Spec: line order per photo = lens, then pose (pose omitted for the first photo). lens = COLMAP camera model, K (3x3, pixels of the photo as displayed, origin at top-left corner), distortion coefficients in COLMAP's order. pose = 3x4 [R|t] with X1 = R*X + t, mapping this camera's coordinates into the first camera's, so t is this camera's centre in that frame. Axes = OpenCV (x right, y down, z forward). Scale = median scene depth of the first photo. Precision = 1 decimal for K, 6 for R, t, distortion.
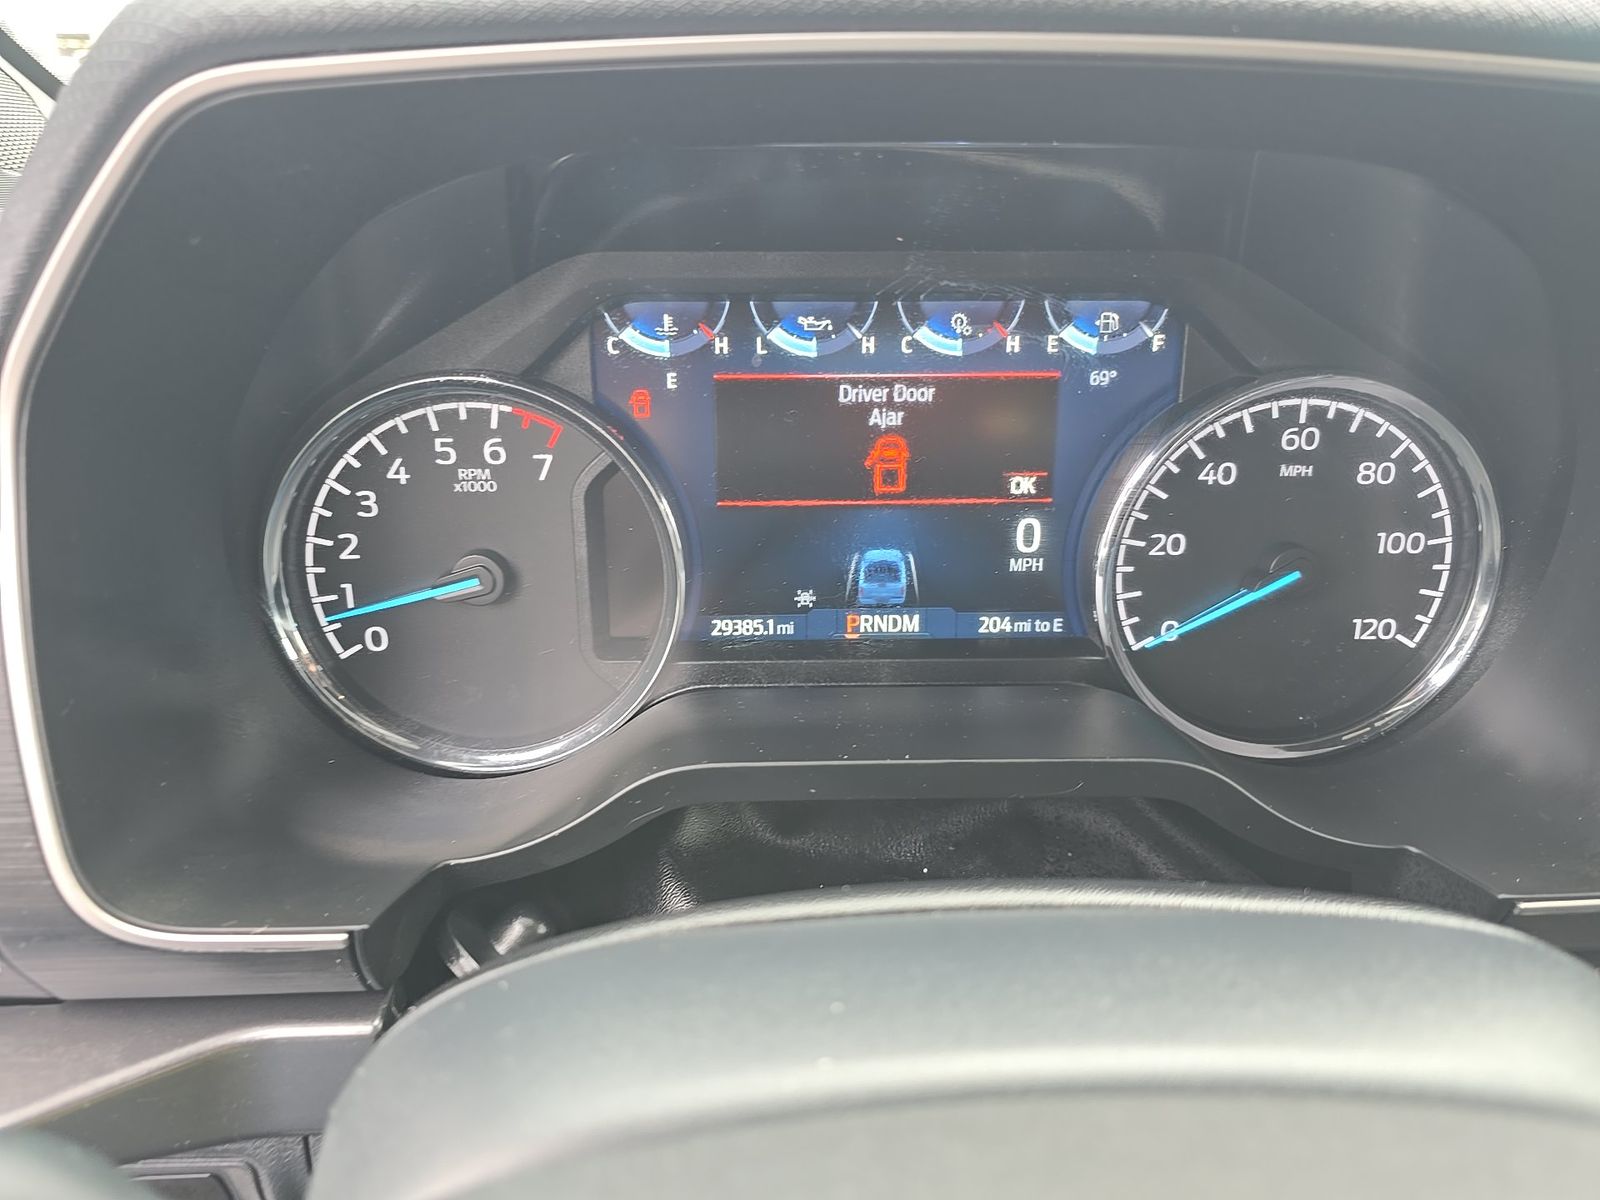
lens RADIAL K [[1052.1, 0, 800.0], [0, 1052.1, 600.0], [0, 0, 1]] dist [0.045058, -0.000579]
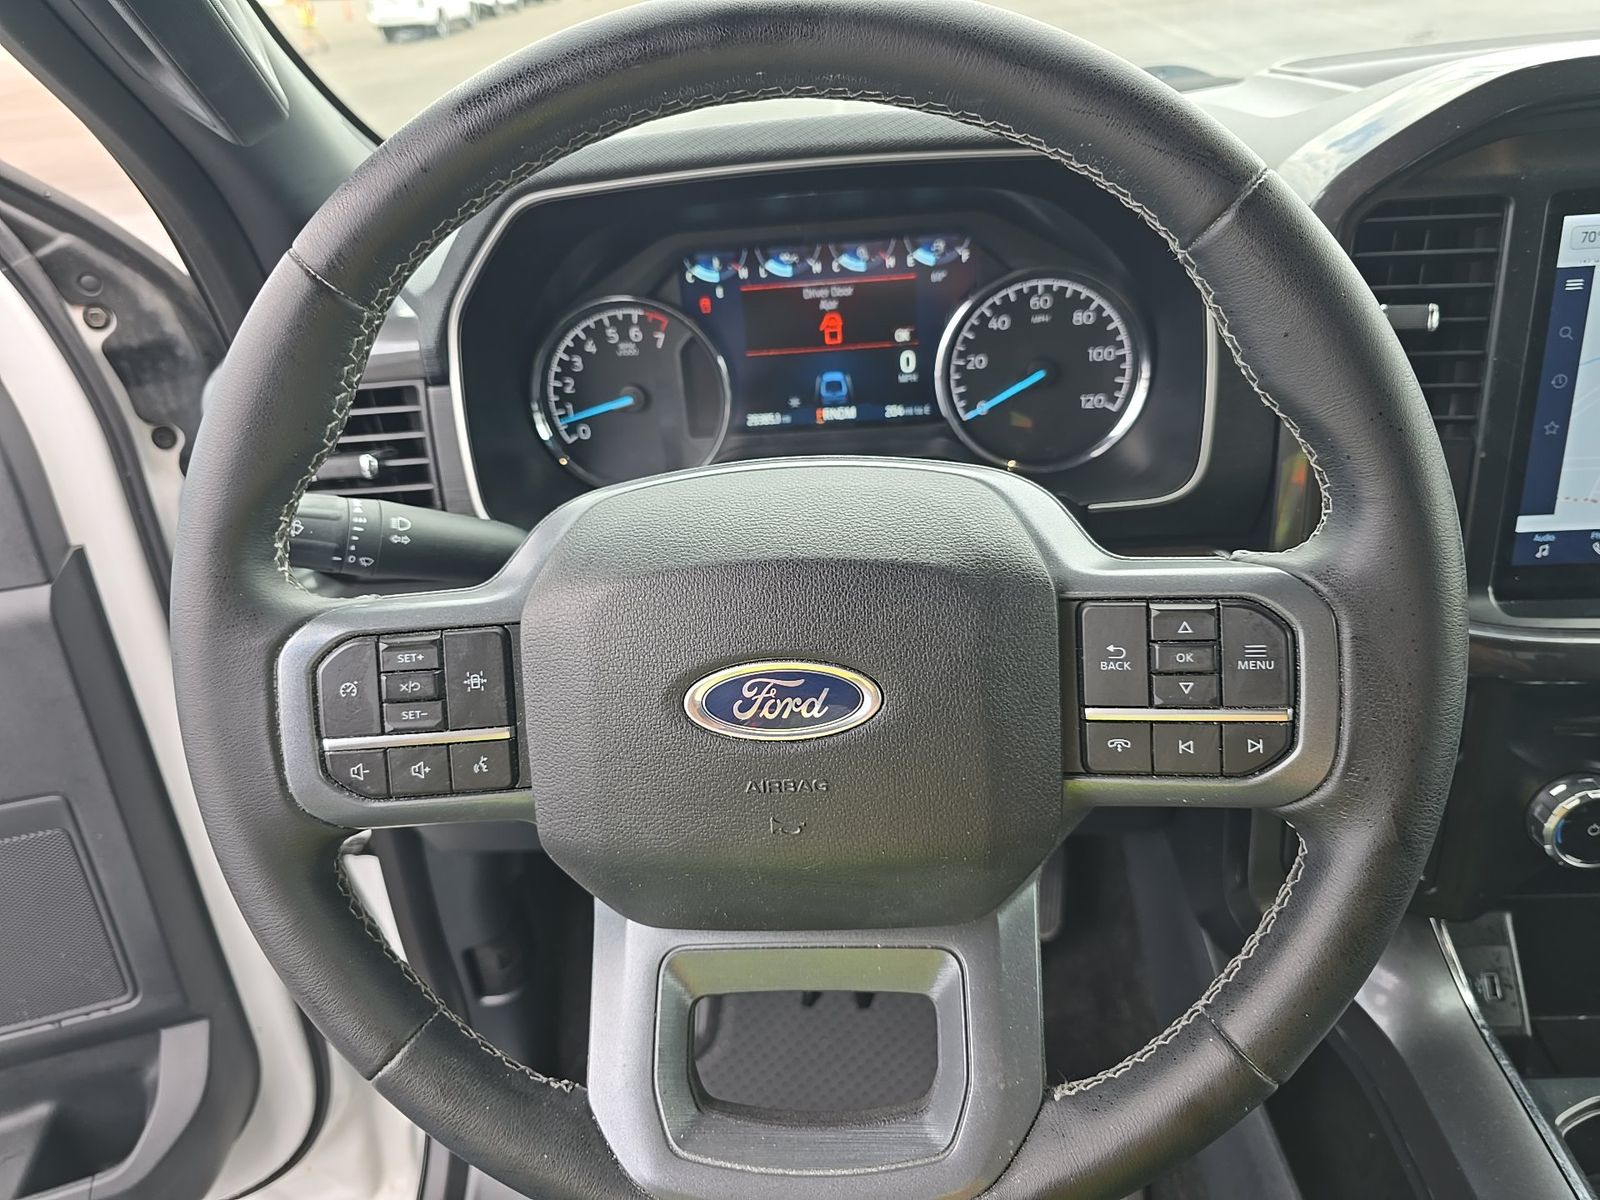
lens RADIAL K [[1151.3, 0, 800.0], [0, 1151.3, 600.0], [0, 0, 1]] dist [0.070443, 0.000006]
pose [[0.992682, -0.034327, -0.115779, 0.260198], [0.044488, 0.995271, 0.086351, 0.186692], [0.112268, -0.090870, 0.989514, -1.190269]]
